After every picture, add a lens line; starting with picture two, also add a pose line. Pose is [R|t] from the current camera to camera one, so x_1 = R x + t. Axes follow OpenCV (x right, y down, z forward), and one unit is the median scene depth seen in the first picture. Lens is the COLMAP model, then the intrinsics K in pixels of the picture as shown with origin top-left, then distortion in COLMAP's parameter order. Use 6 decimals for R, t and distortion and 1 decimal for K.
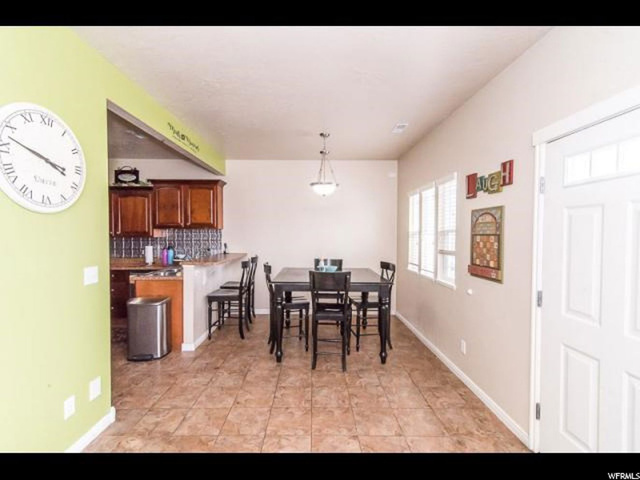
lens RADIAL K [[294.5, 0, 315.0], [0, 294.5, 239.7], [0, 0, 1]] dist [0.013885, 0.000048]
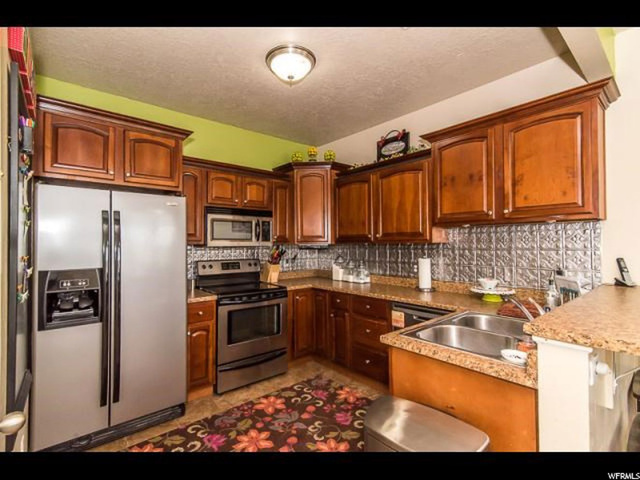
lens RADIAL K [[294.5, 0, 315.0], [0, 294.5, 239.7], [0, 0, 1]] dist [0.013885, 0.000048]
pose [[0.645231, -0.018131, -0.763772, -0.270989], [-0.013533, 0.999290, -0.035155, 0.008147], [0.763867, 0.033019, 0.644528, 0.486433]]
